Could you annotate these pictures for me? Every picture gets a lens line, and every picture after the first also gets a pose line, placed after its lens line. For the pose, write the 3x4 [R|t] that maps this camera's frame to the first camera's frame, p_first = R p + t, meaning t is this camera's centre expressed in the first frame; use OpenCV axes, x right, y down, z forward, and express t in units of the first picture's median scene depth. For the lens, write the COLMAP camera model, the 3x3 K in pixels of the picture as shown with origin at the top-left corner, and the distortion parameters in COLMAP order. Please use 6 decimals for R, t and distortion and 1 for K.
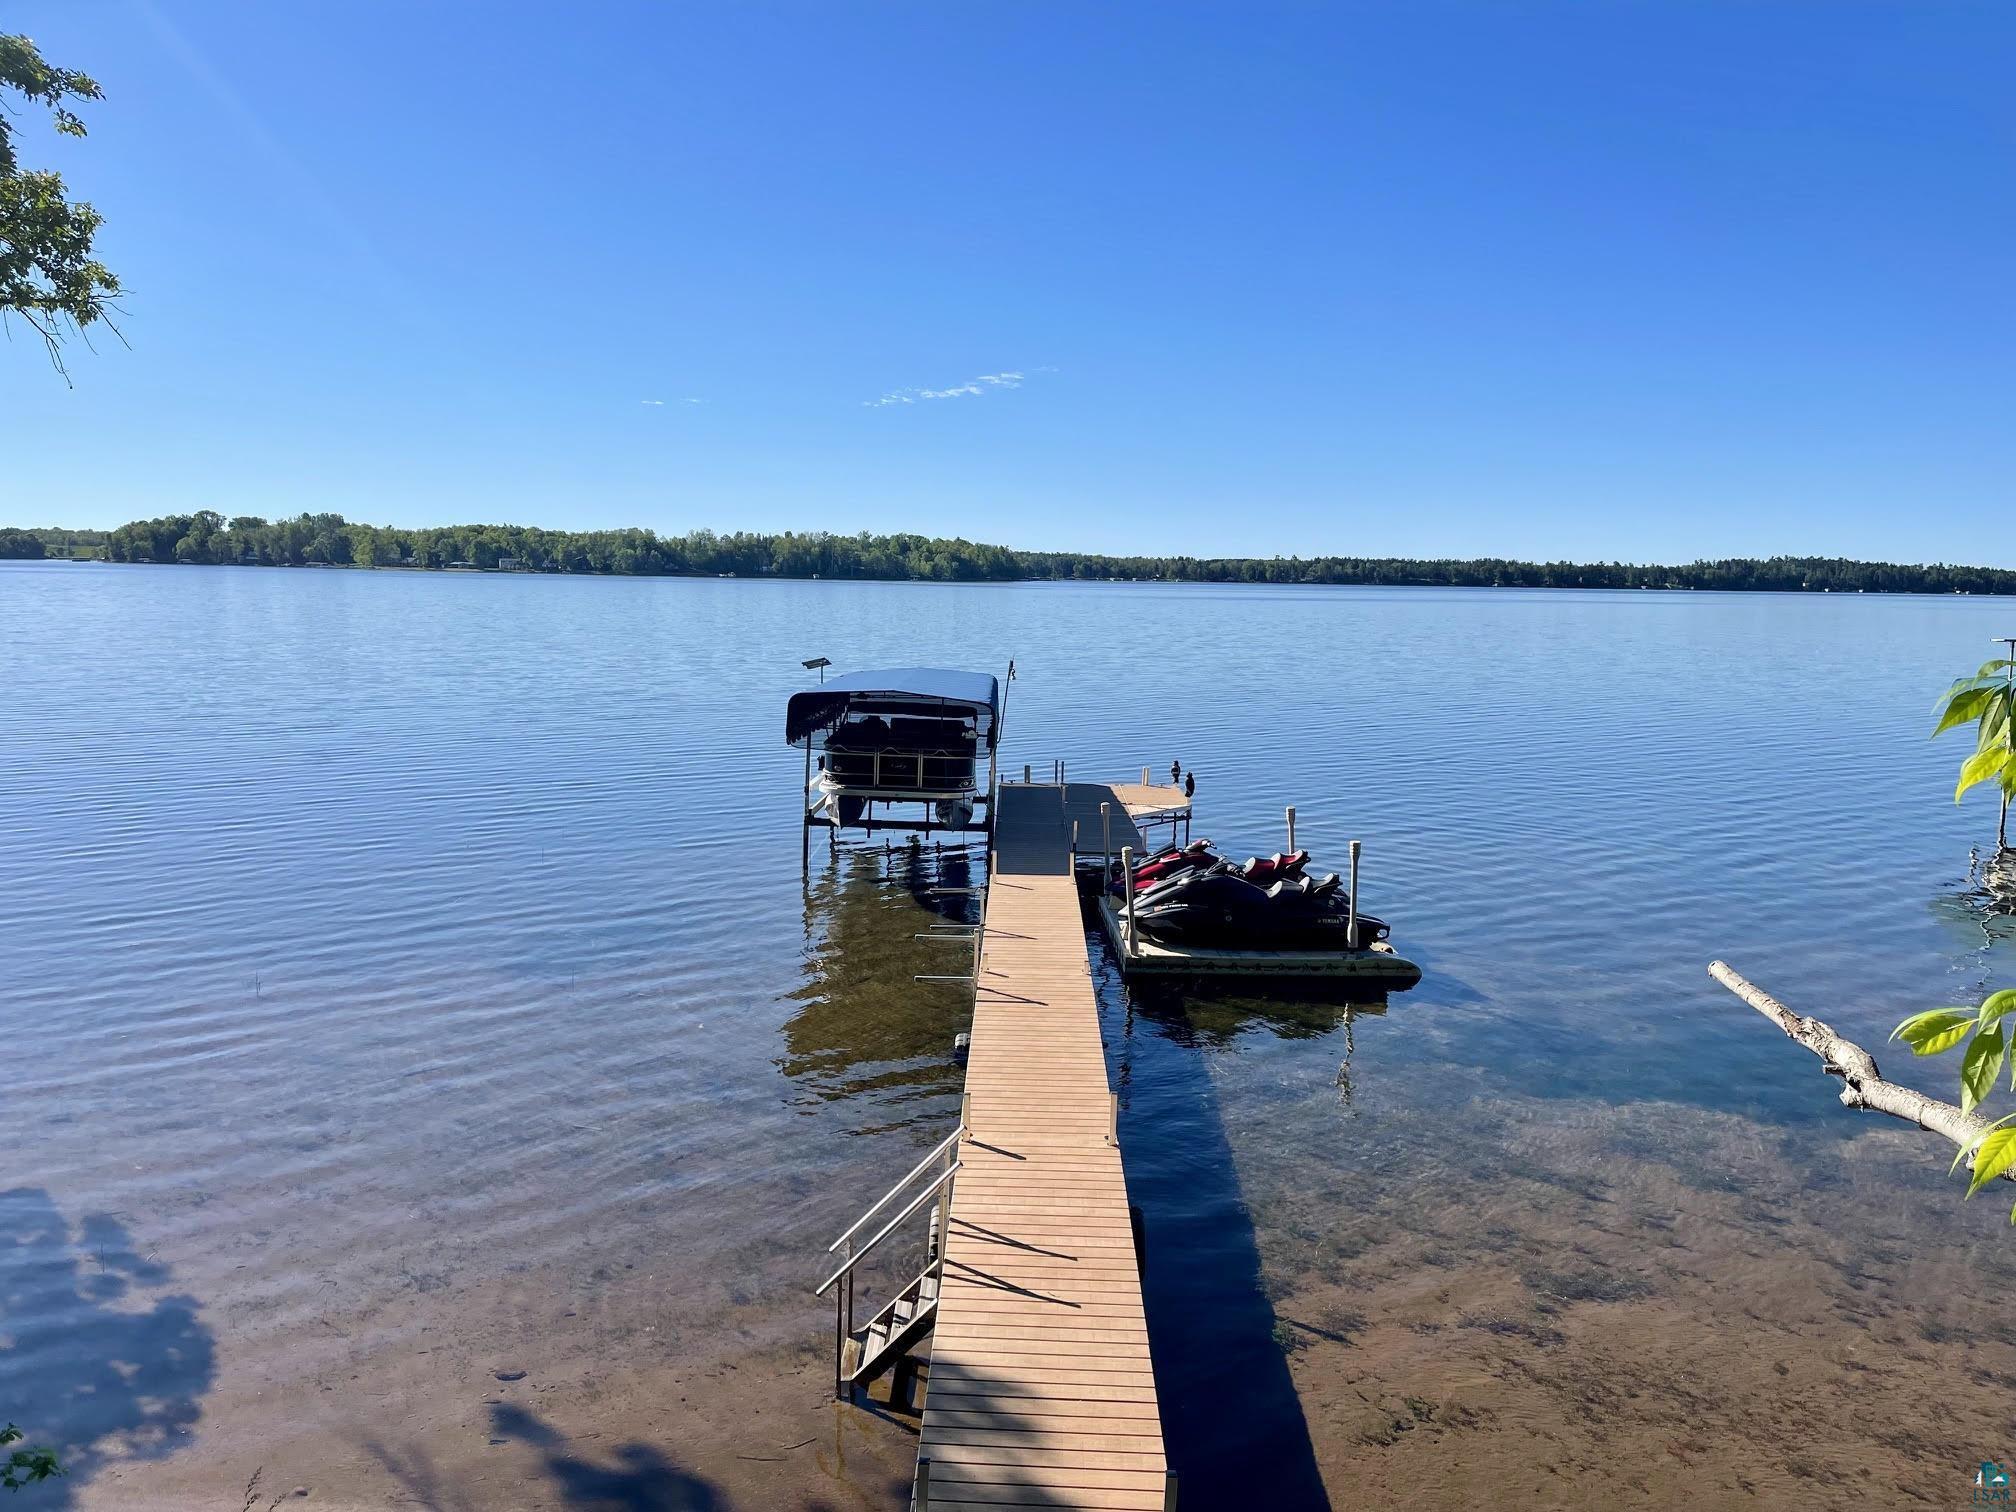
lens RADIAL K [[1512.9, 0, 1021.6], [0, 1512.9, 755.9], [0, 0, 1]] dist [0.052077, -0.074925]
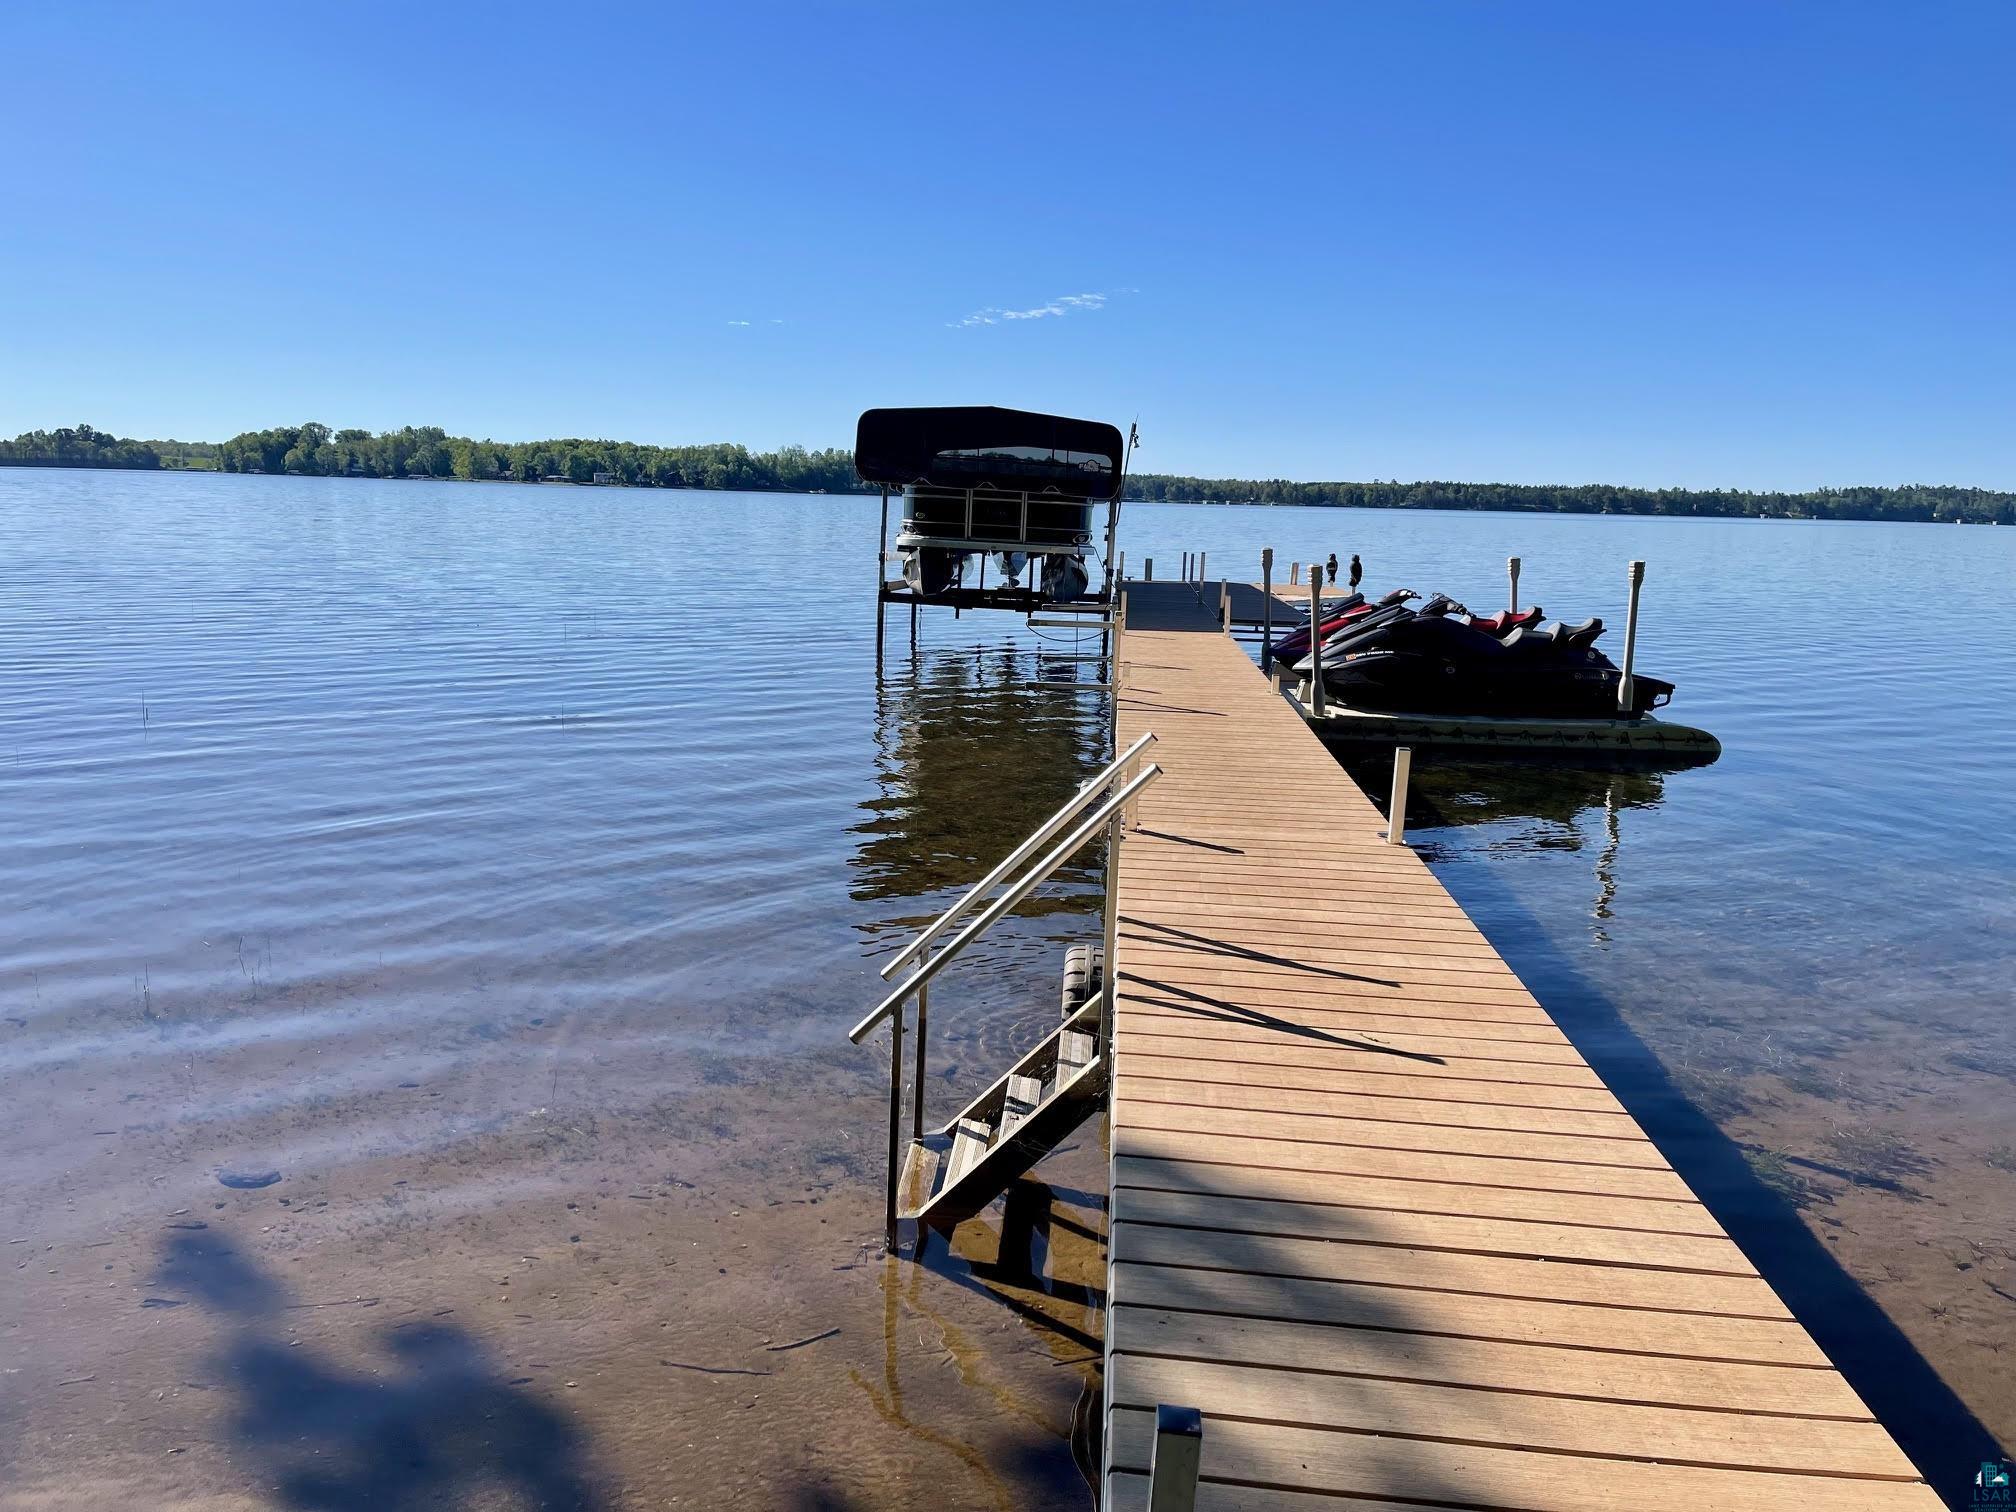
lens RADIAL K [[1514.8, 0, 1008.0], [0, 1514.8, 756.0], [0, 0, 1]] dist [0.030669, -0.034707]
pose [[0.997667, 0.021738, -0.064708, -0.027069], [-0.018561, 0.998612, 0.049293, 0.117361], [0.065690, -0.047977, 0.996686, 0.258957]]
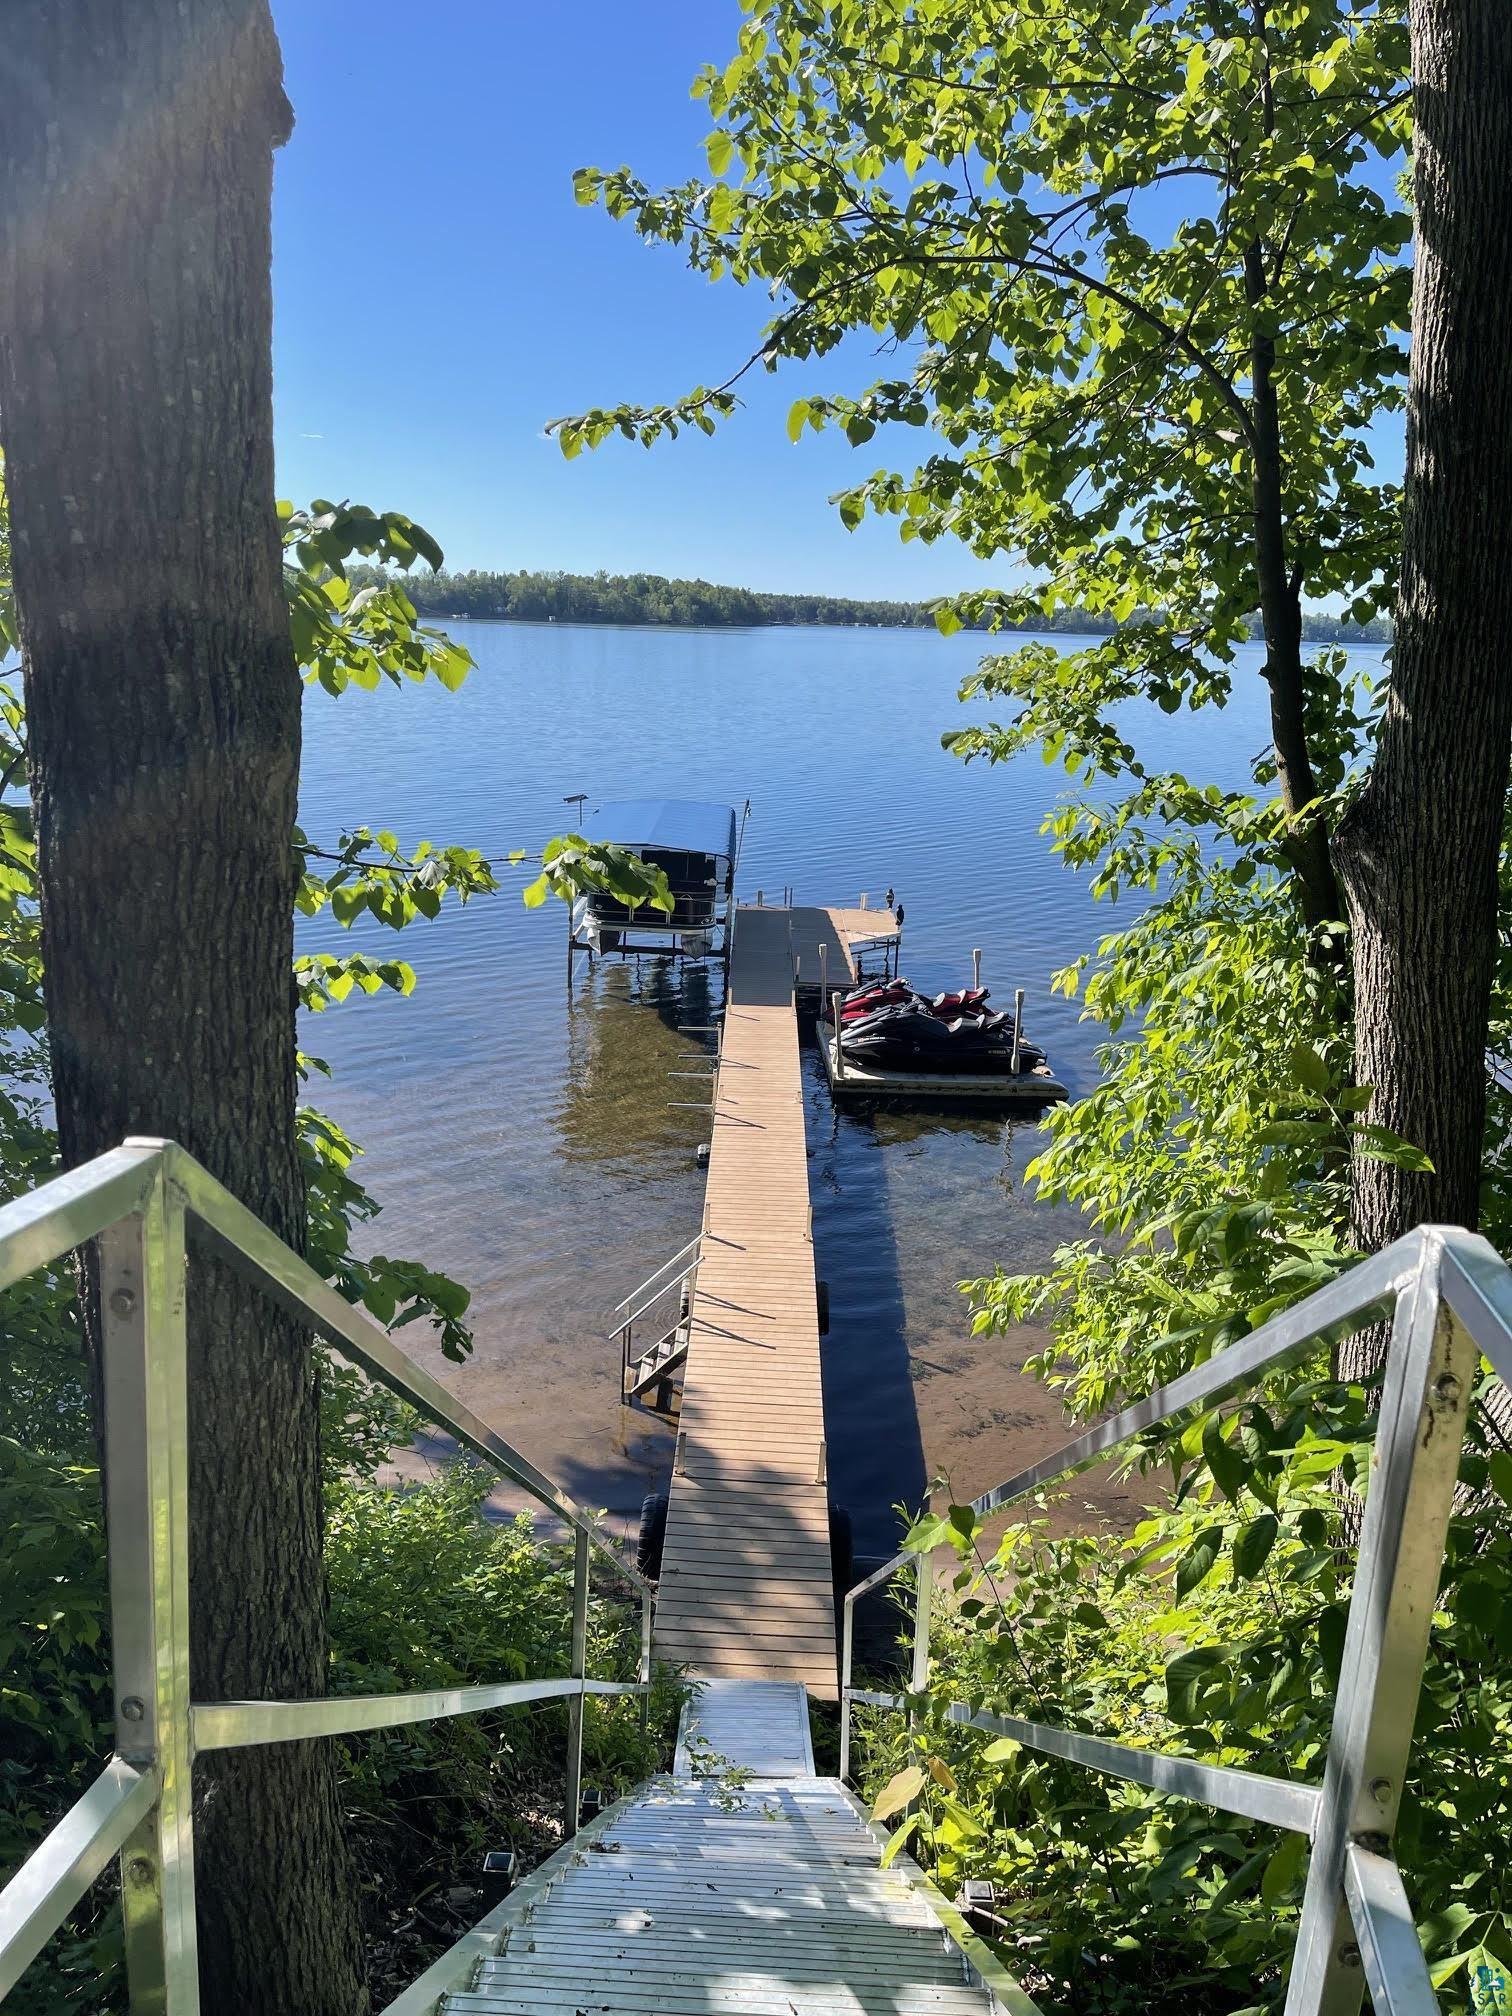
lens RADIAL K [[1512.9, 0, 756.0], [0, 1512.9, 1008.0], [0, 0, 1]] dist [0.052077, -0.074925]
pose [[0.999890, 0.014795, -0.000929, 0.004955], [-0.014547, 0.991332, 0.130574, -0.087266], [0.002853, -0.130546, 0.991438, -0.230686]]
